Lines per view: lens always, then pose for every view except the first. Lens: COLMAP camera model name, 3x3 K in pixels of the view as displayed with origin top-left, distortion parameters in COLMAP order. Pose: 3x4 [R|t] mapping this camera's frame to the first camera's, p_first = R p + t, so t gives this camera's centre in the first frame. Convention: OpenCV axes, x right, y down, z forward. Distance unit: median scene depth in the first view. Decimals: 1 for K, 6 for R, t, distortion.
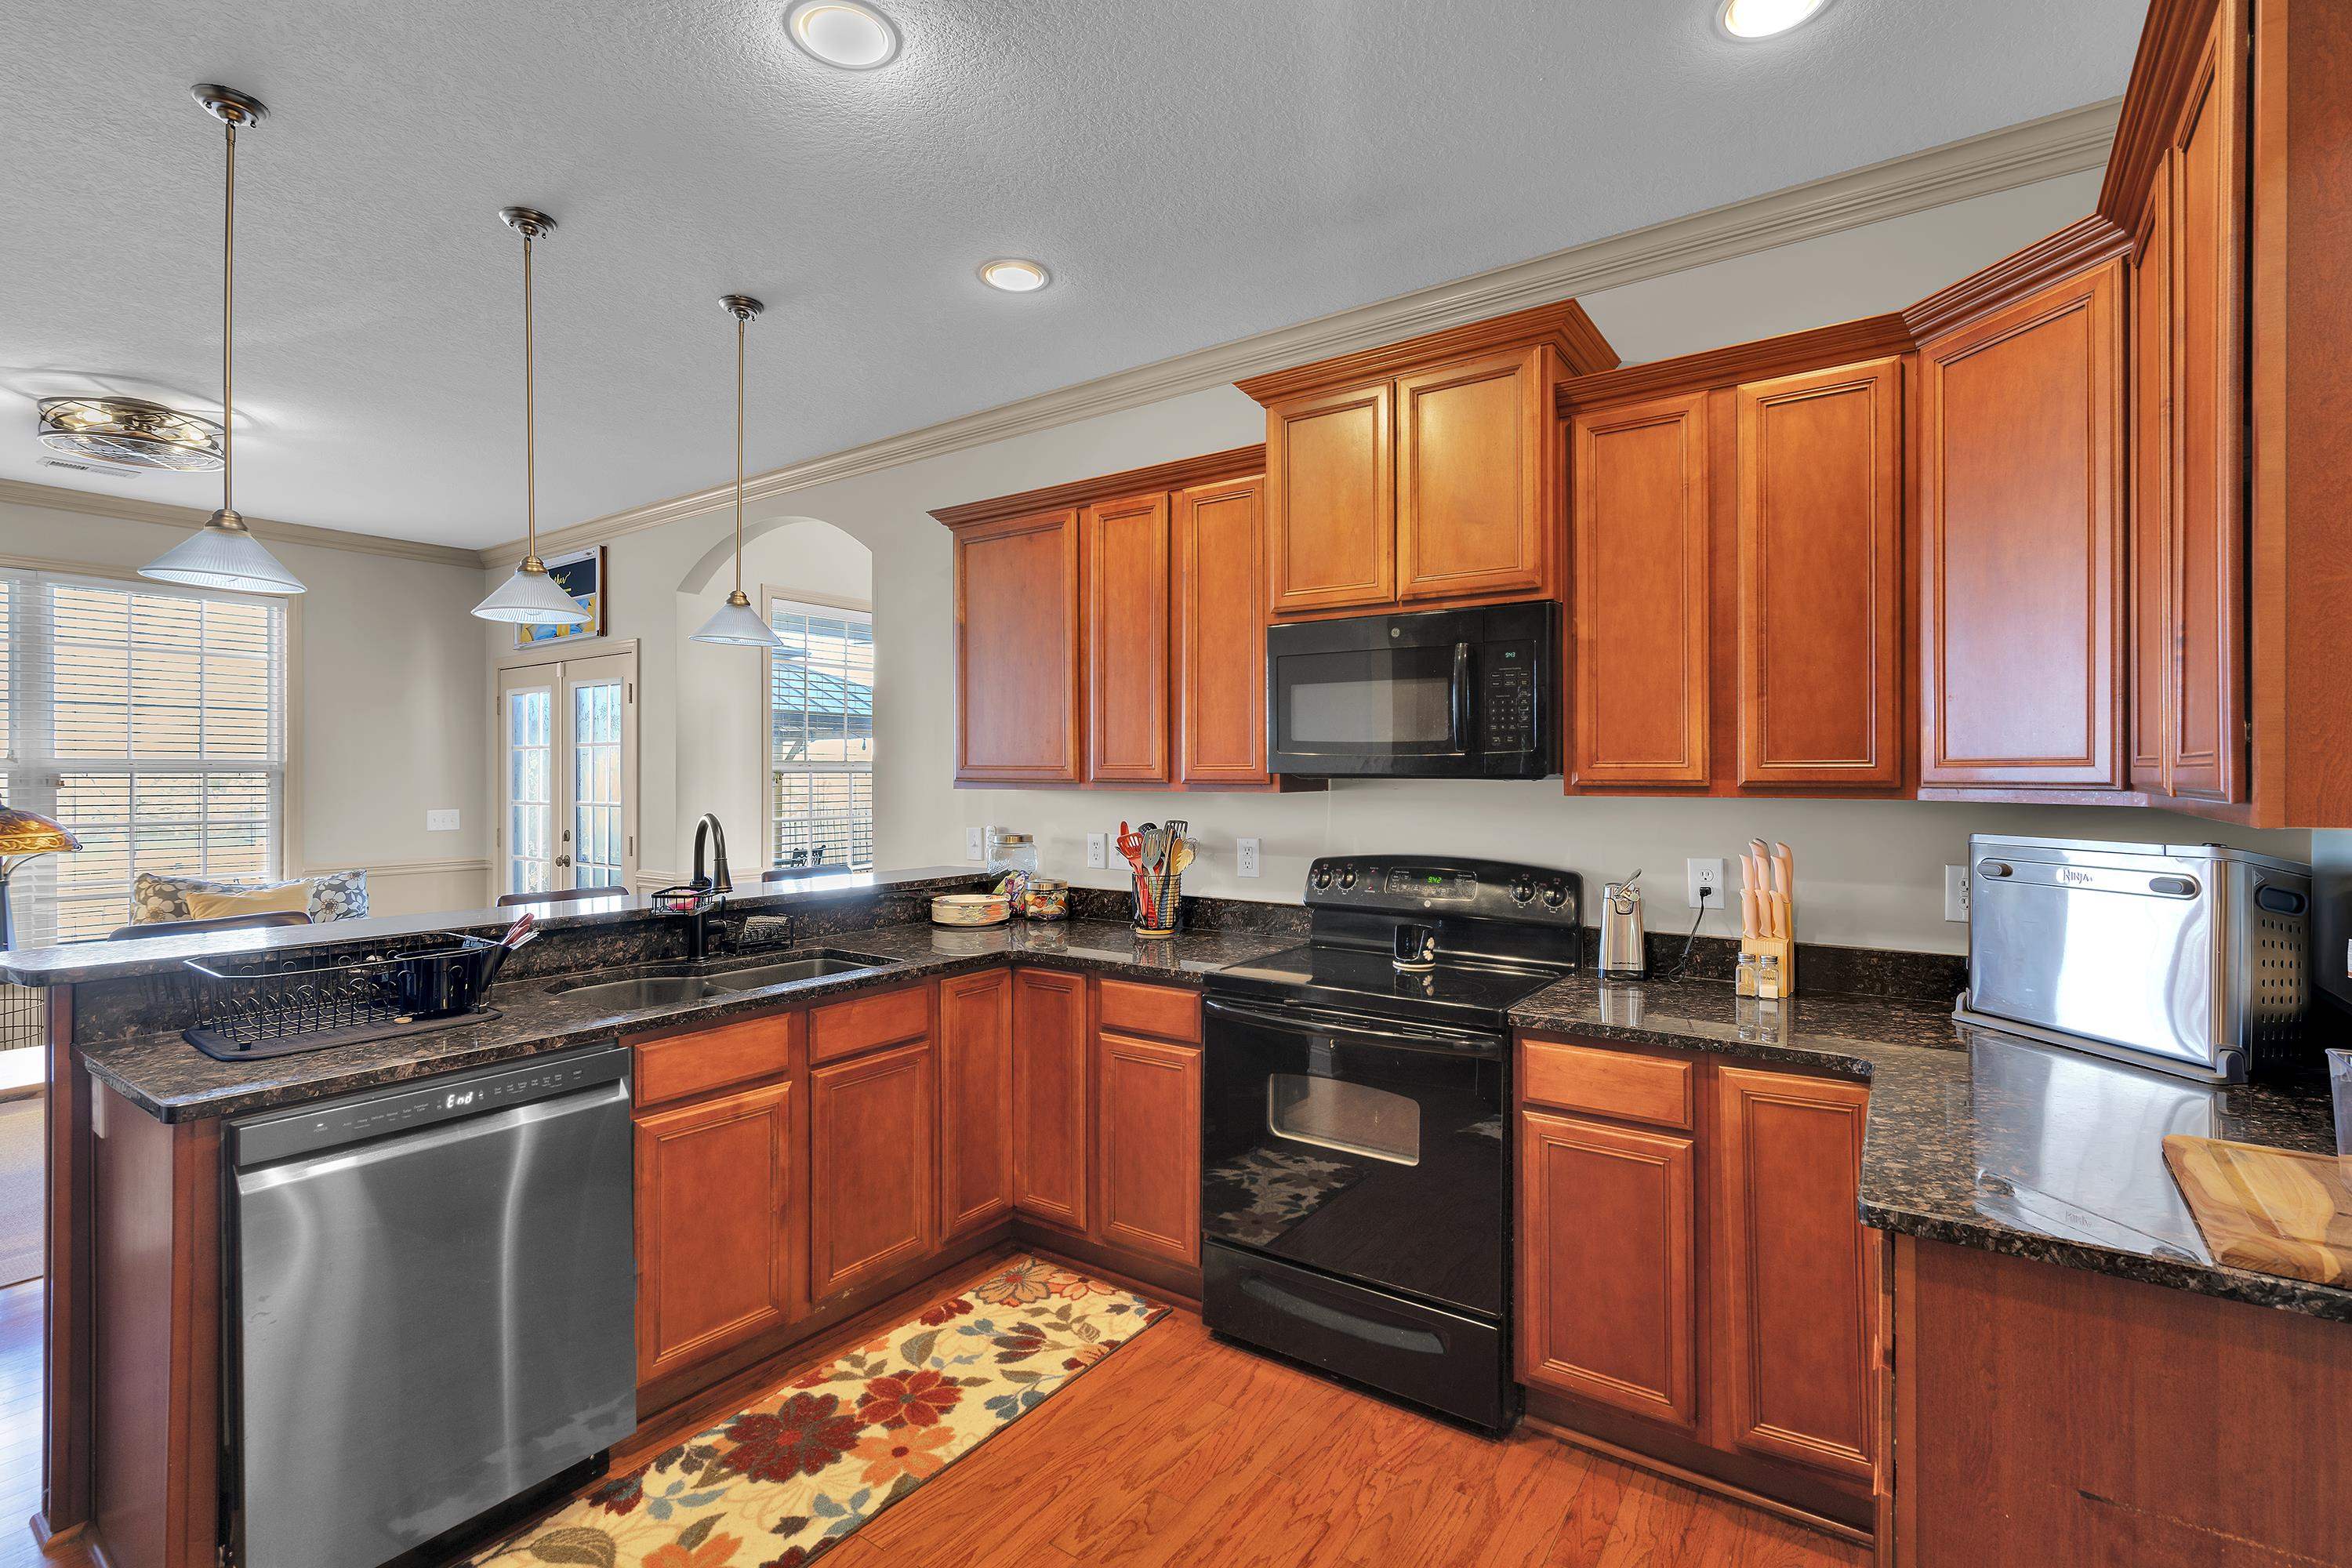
lens RADIAL K [[1072.9, 0, 1175.3], [0, 1072.9, 778.7], [0, 0, 1]] dist [-0.005770, 0.001186]
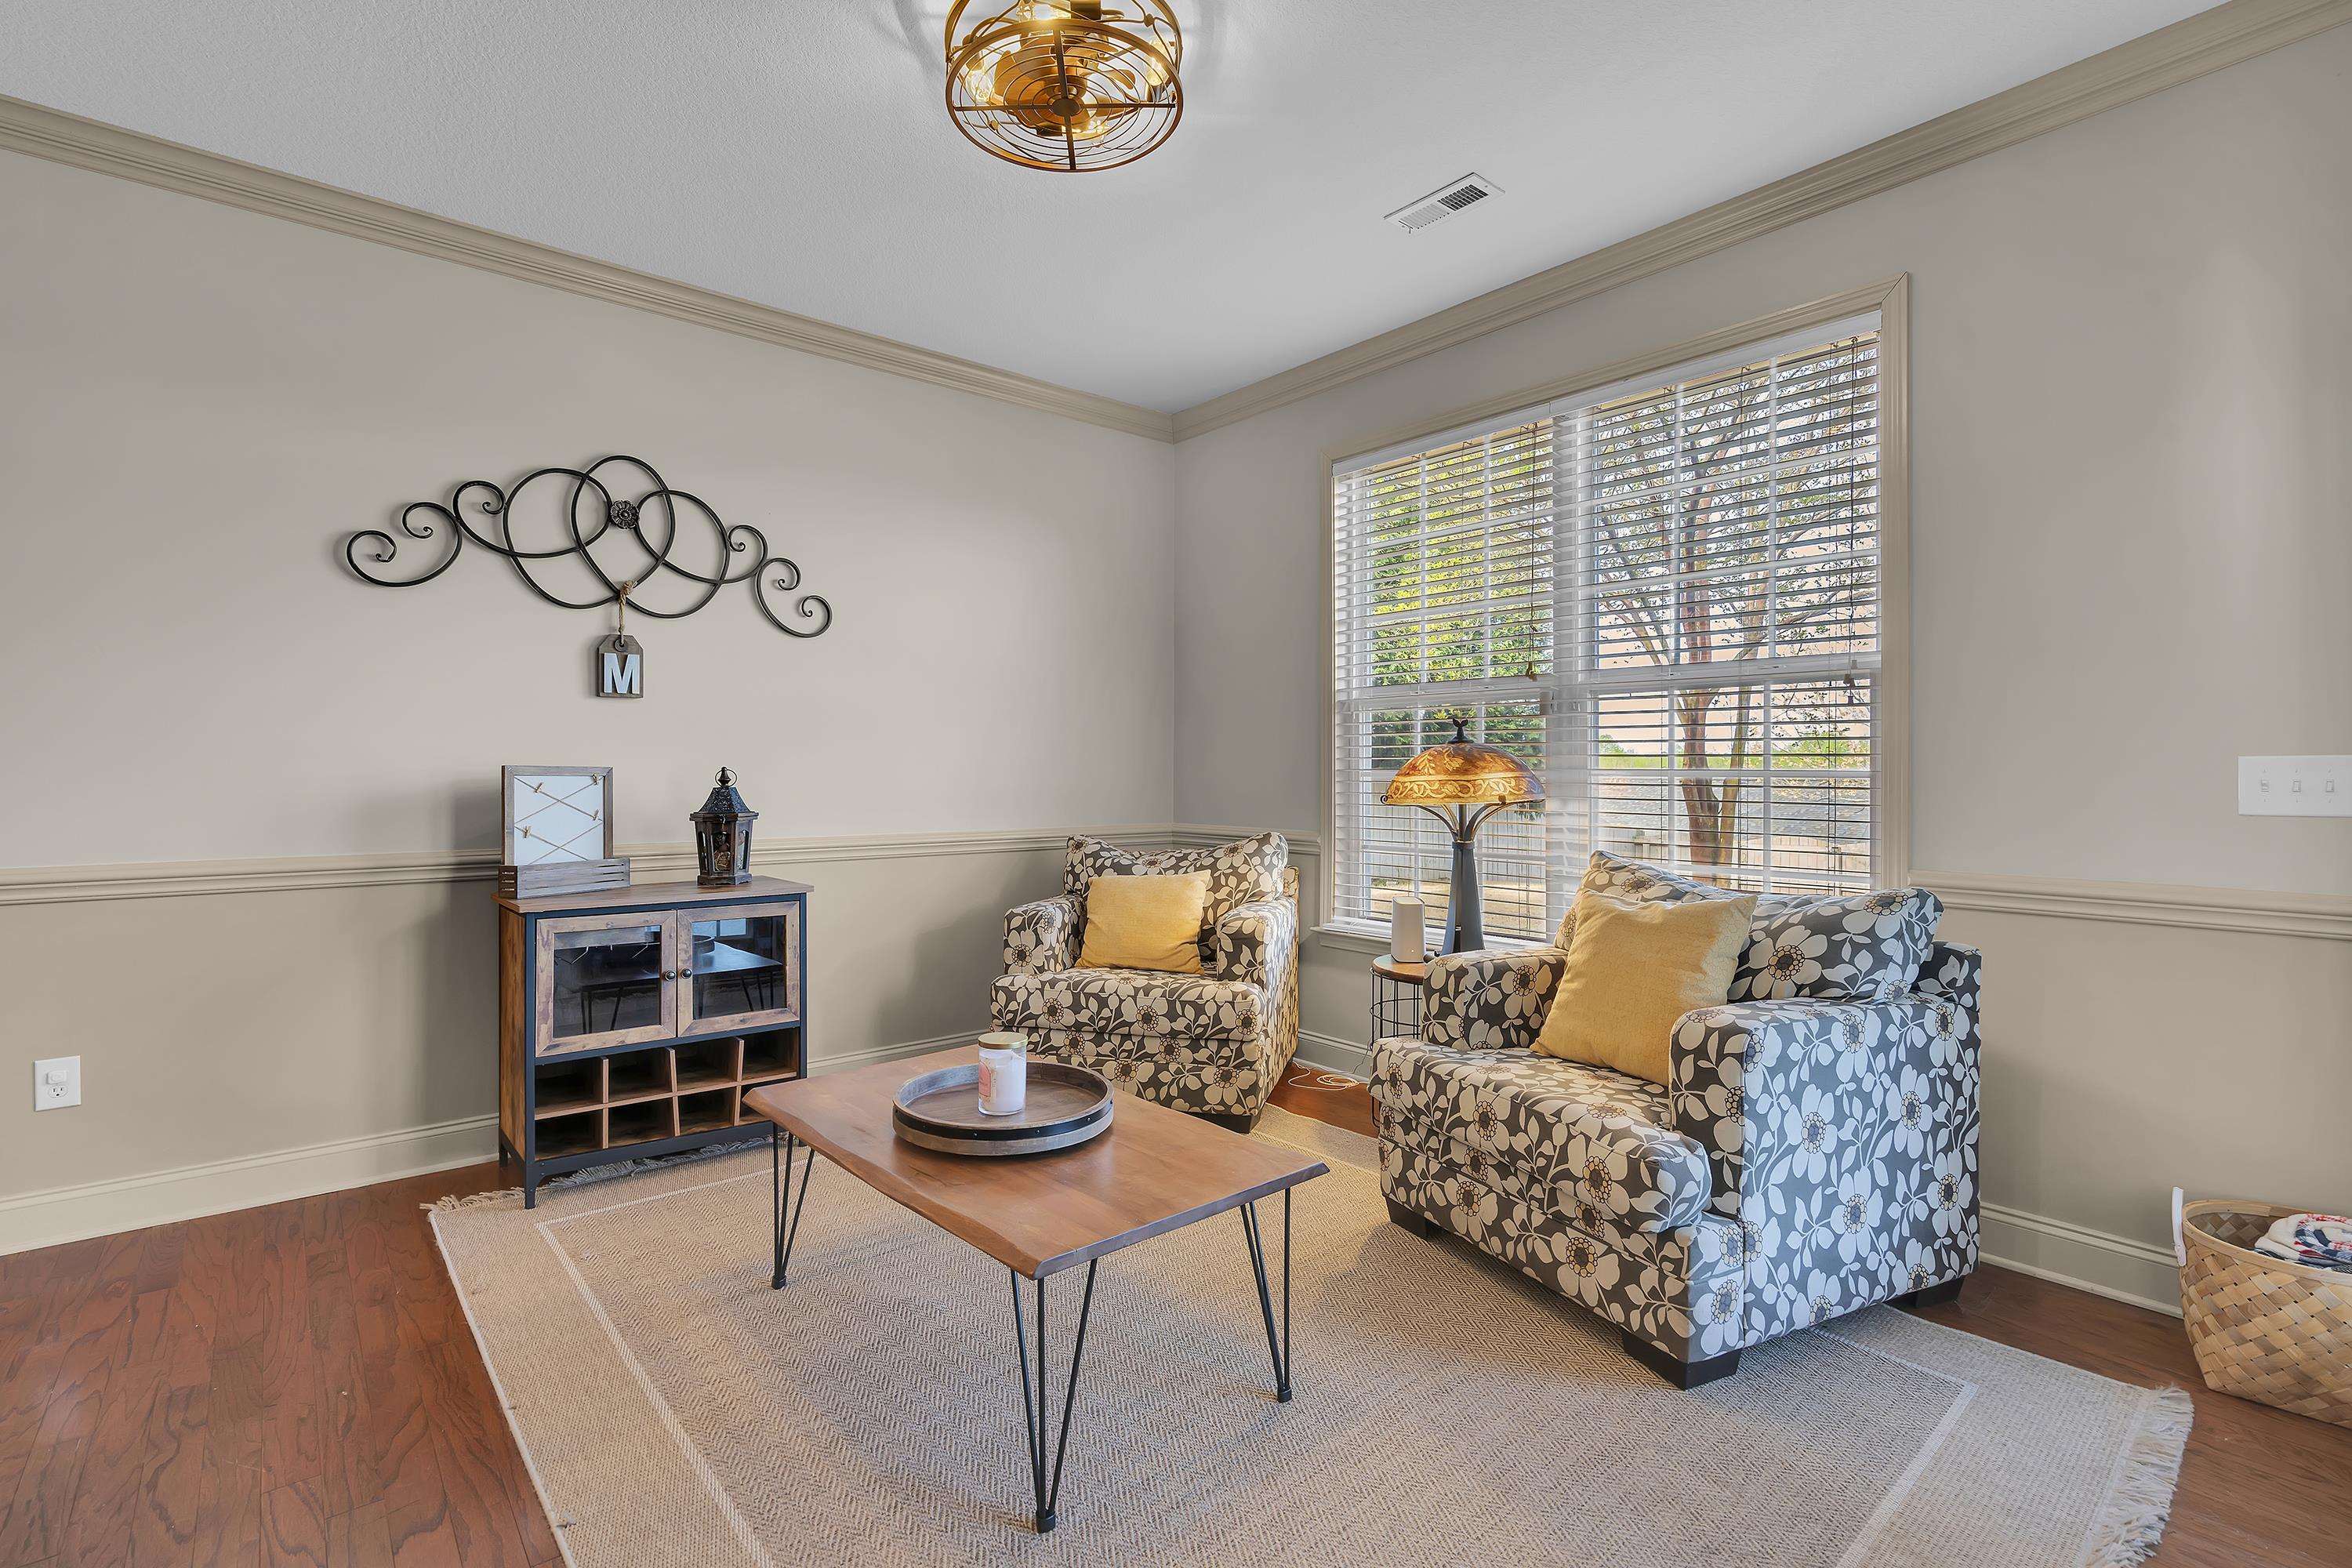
lens RADIAL K [[1072.9, 0, 1163.0], [0, 1072.9, 778.5], [0, 0, 1]] dist [-0.005770, 0.001186]
pose [[-0.273019, 0.003802, -0.962001, -0.327244], [-0.005159, 0.999972, 0.005416, 0.046692], [0.961995, 0.006442, -0.272992, 0.939038]]
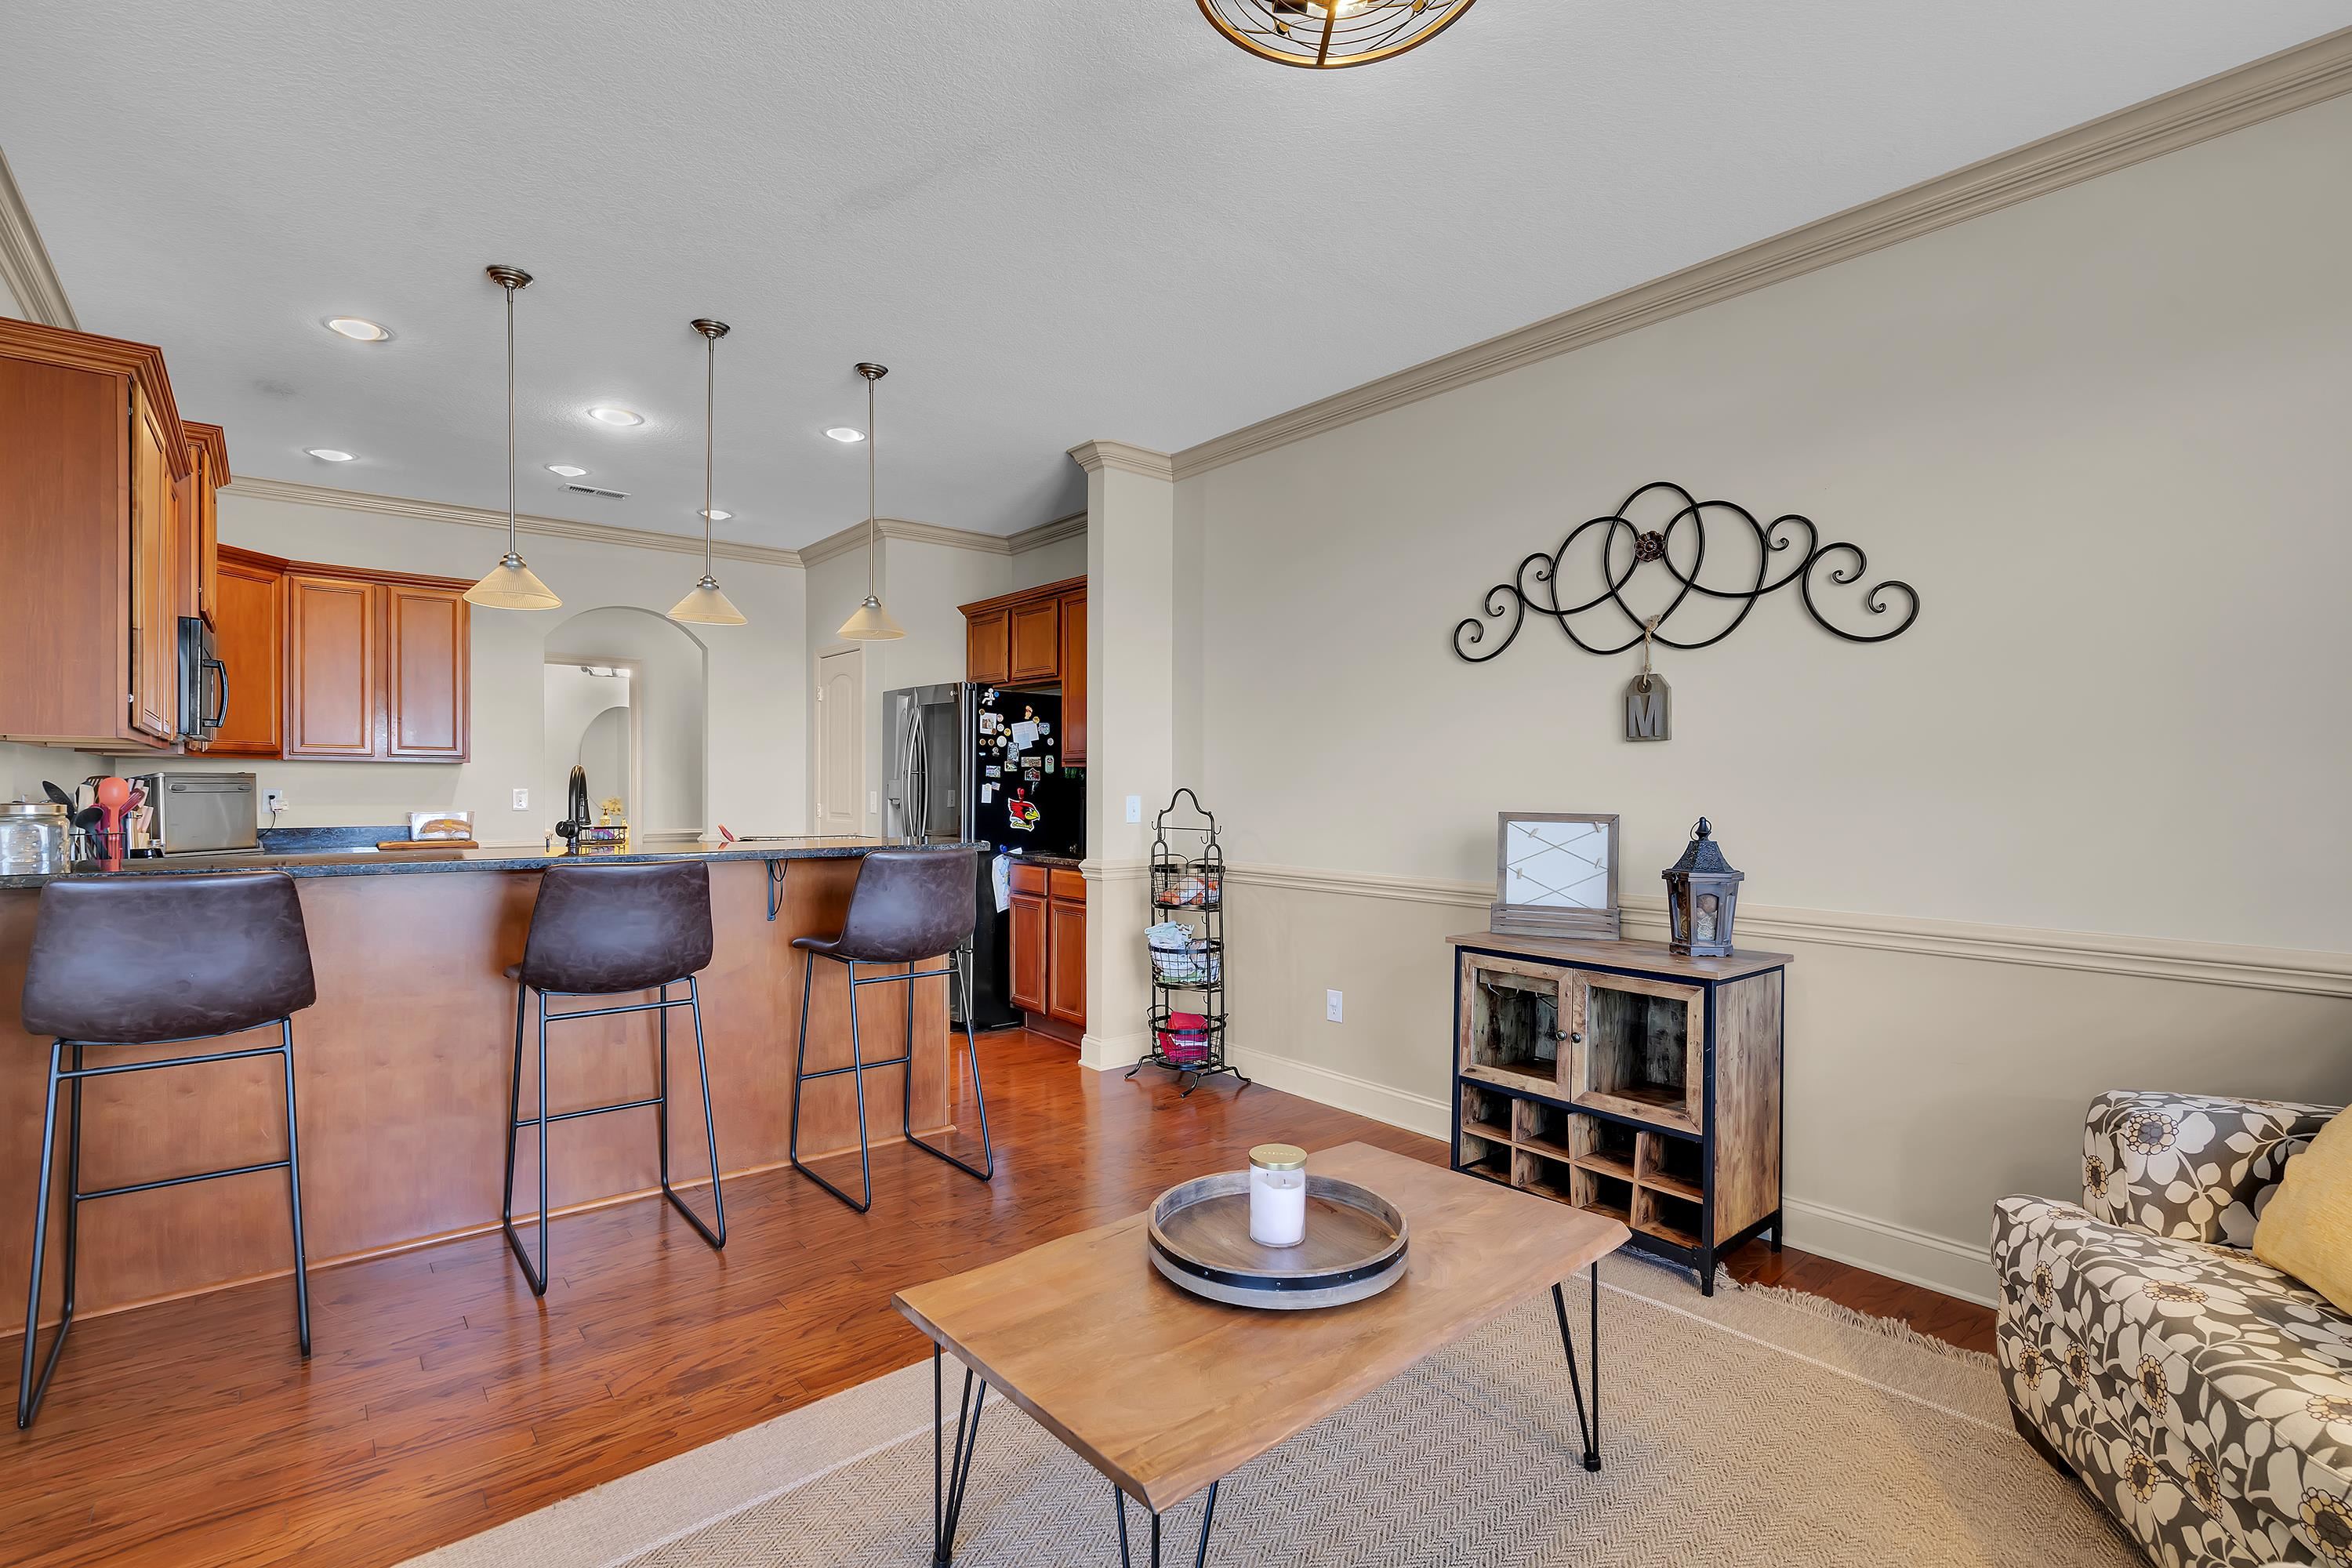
lens RADIAL K [[1072.9, 0, 1174.7], [0, 1072.9, 798.5], [0, 0, 1]] dist [-0.005770, 0.001186]
pose [[-0.965413, -0.009280, 0.260561, -0.783921], [-0.005400, 0.999864, 0.015600, 0.026989], [-0.260670, 0.013653, -0.965331, 1.119665]]
